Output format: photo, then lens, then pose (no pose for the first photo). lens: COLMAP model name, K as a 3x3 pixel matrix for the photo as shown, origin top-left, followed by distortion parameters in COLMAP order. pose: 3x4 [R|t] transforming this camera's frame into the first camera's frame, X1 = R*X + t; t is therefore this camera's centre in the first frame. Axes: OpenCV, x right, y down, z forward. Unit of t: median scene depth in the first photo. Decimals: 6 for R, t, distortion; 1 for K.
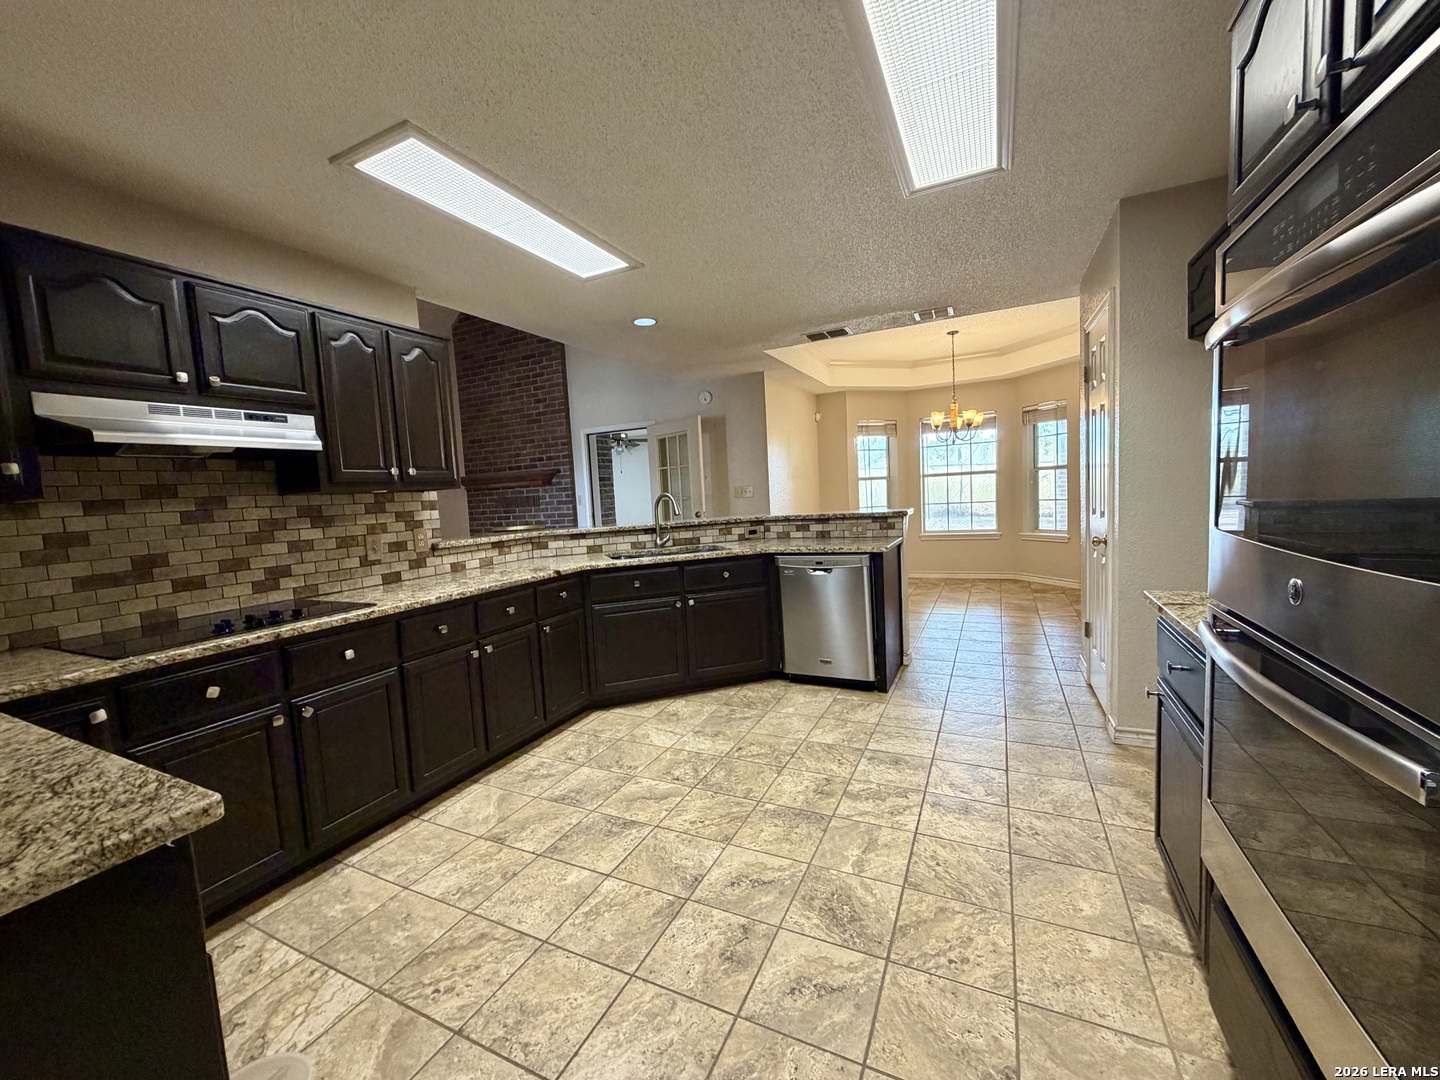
lens RADIAL K [[573.7, 0, 715.7], [0, 573.7, 529.5], [0, 0, 1]] dist [0.000082, 0.000315]
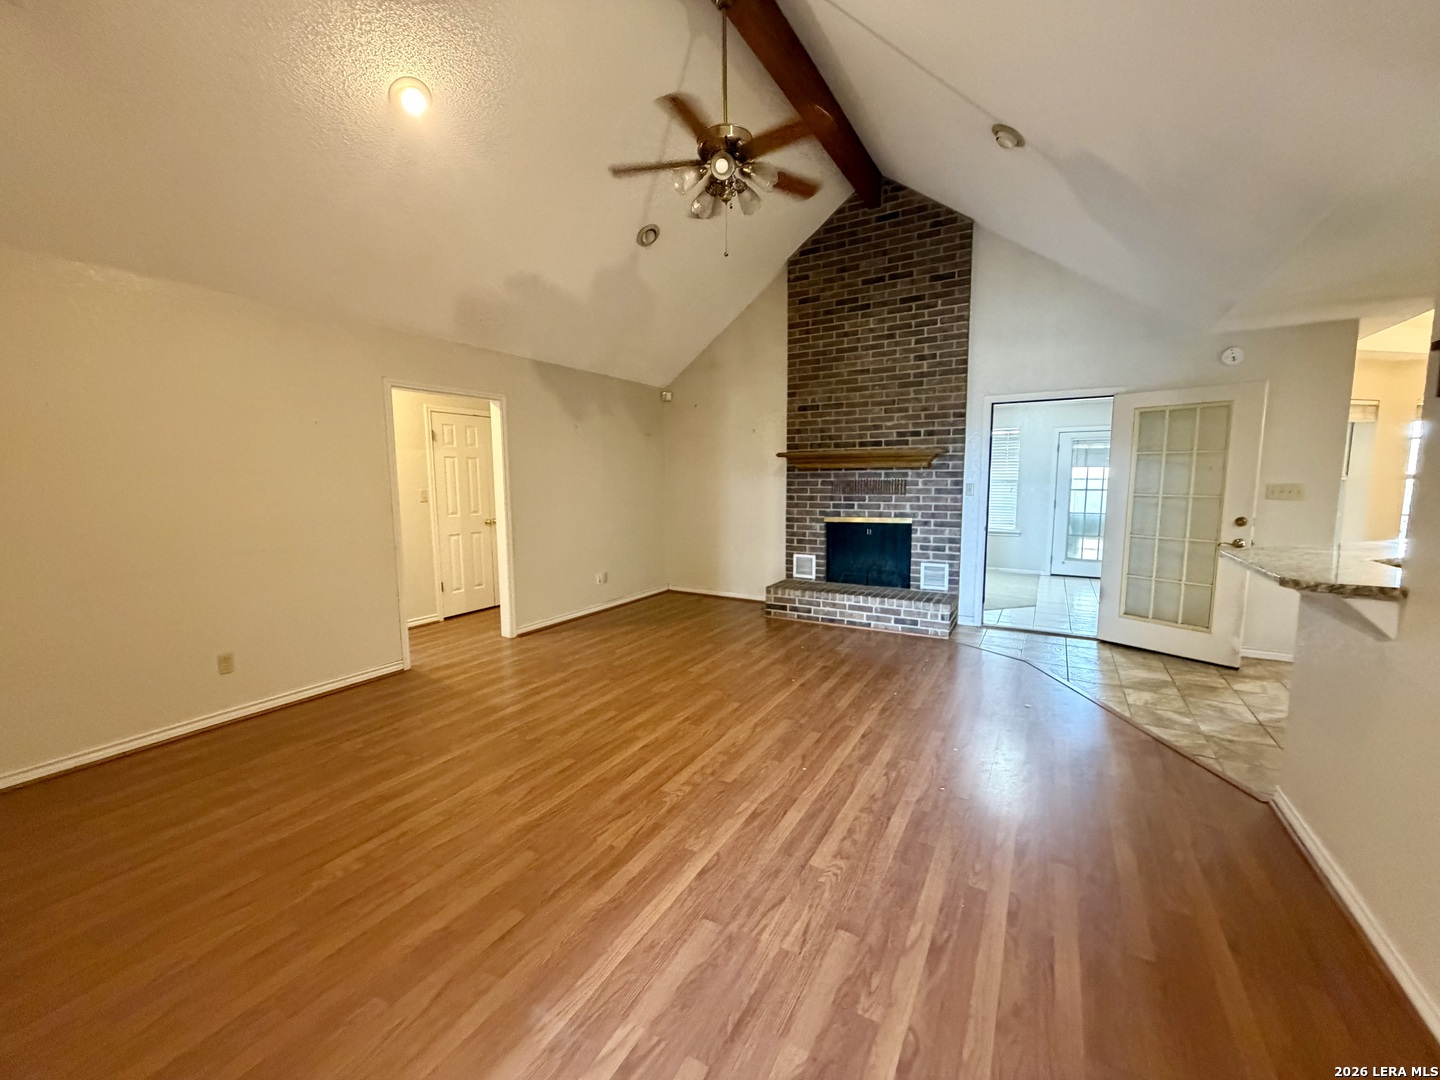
lens RADIAL K [[573.7, 0, 721.7], [0, 573.7, 536.4], [0, 0, 1]] dist [0.000082, 0.000315]
pose [[0.996187, 0.058693, -0.064548, -0.497231], [-0.056689, 0.997864, 0.032459, 0.005420], [0.066315, -0.028676, 0.997387, 0.201218]]
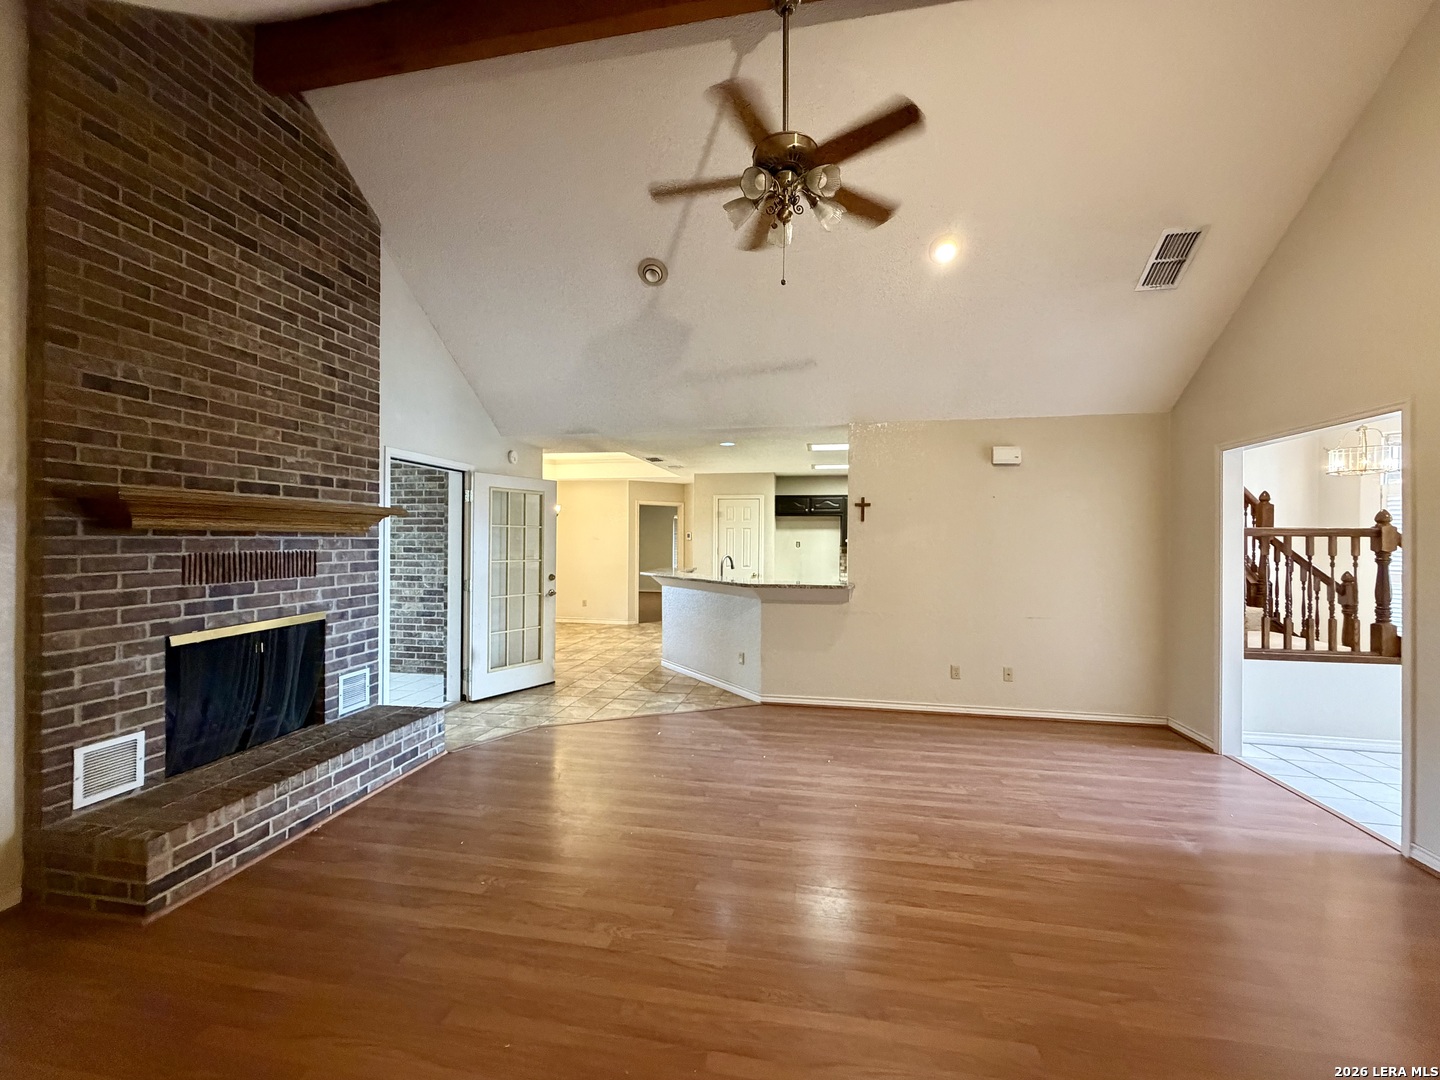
lens RADIAL K [[573.7, 0, 713.2], [0, 573.7, 537.2], [0, 0, 1]] dist [0.000082, 0.000315]
pose [[-0.255247, 0.063326, 0.964800, -0.862180], [0.086807, 0.995324, -0.042364, -0.021882], [-0.962971, 0.072938, -0.259550, 0.788741]]
